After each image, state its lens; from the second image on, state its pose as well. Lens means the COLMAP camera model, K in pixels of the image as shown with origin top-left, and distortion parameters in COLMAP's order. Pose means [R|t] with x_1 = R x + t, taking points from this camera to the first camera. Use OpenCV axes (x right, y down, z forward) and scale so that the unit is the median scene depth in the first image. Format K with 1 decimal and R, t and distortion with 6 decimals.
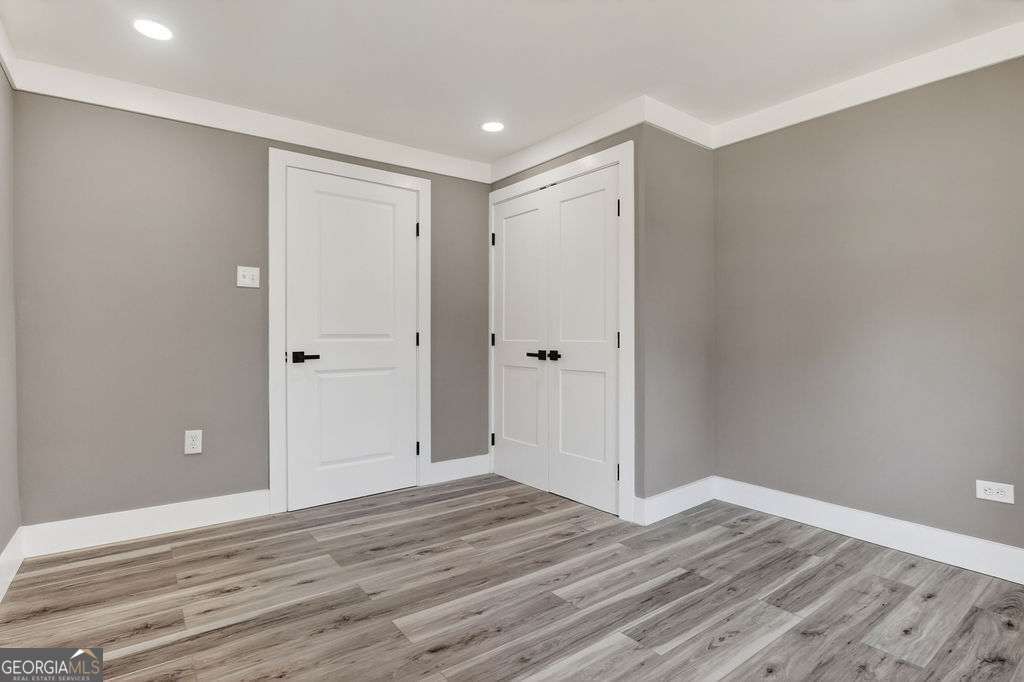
lens RADIAL K [[520.5, 0, 517.3], [0, 520.5, 343.9], [0, 0, 1]] dist [-0.009770, 0.000809]
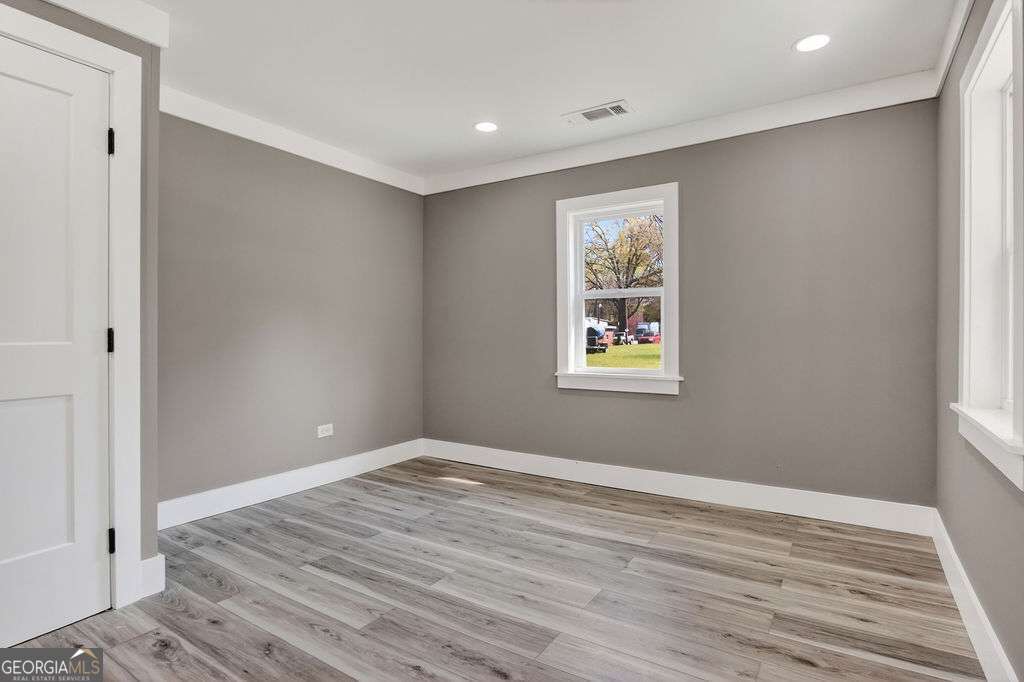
lens RADIAL K [[520.5, 0, 513.7], [0, 520.5, 337.5], [0, 0, 1]] dist [-0.009770, 0.000809]
pose [[-0.323490, -0.006462, 0.946209, -0.744391], [0.023237, 0.999621, 0.014771, -0.011287], [-0.945946, 0.026765, -0.323218, 0.917078]]
